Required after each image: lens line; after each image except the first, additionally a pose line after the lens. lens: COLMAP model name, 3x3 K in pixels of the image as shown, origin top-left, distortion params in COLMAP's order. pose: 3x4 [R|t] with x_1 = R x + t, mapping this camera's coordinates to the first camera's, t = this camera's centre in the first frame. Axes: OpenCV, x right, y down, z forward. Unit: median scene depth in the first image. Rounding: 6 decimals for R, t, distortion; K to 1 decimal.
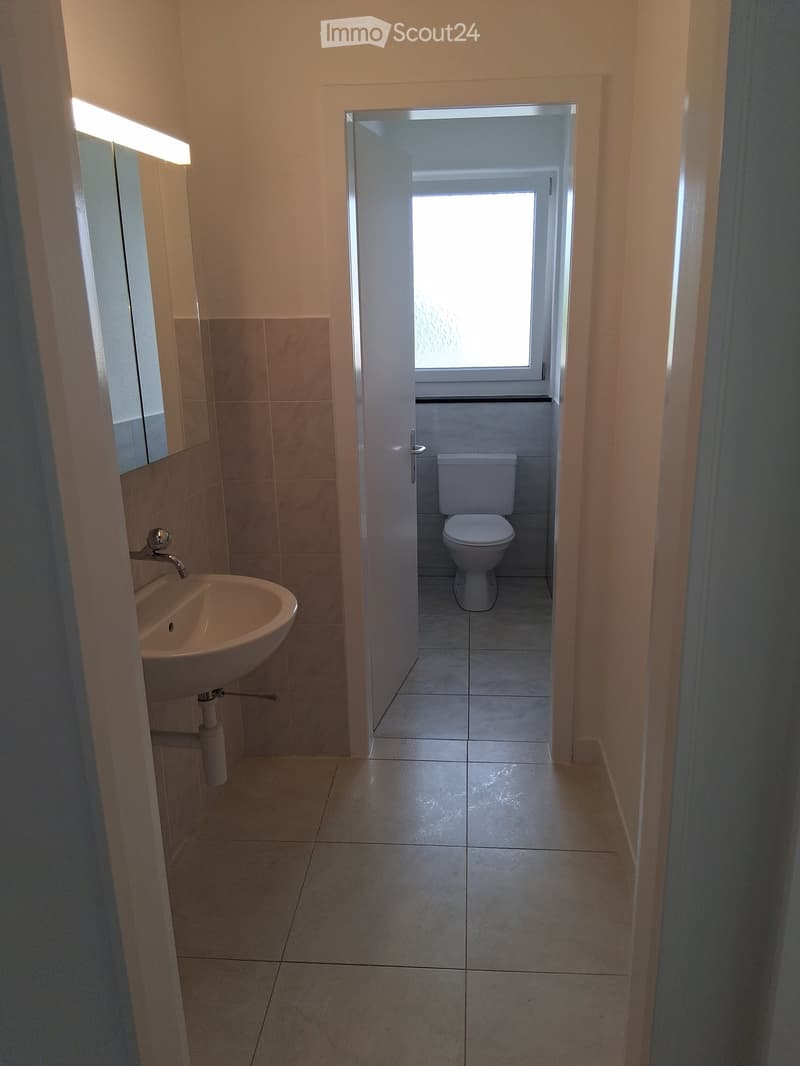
lens RADIAL K [[797.9, 0, 407.5], [0, 797.9, 537.4], [0, 0, 1]] dist [0.075626, -0.127273]
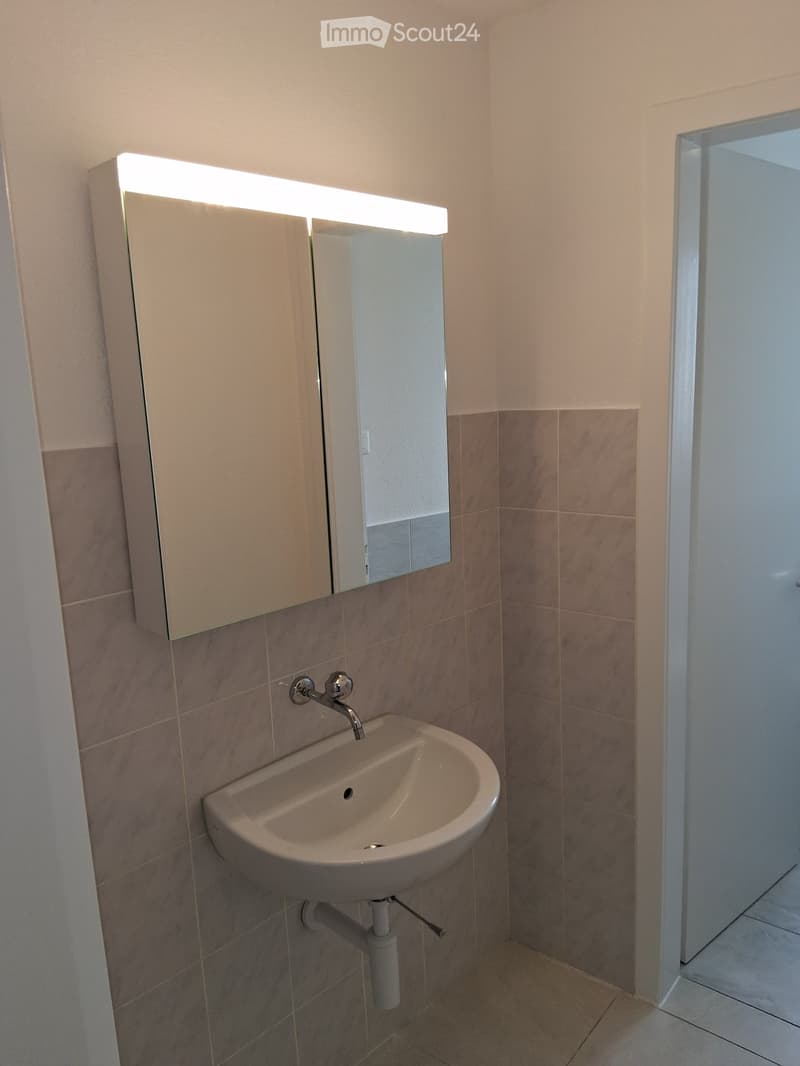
lens RADIAL K [[797.9, 0, 395.1], [0, 797.9, 531.2], [0, 0, 1]] dist [0.075626, -0.127273]
pose [[0.822453, 0.089668, -0.561720, 0.143347], [-0.132255, 0.990579, -0.035516, -0.104107], [0.553244, 0.103500, 0.826564, 0.268647]]
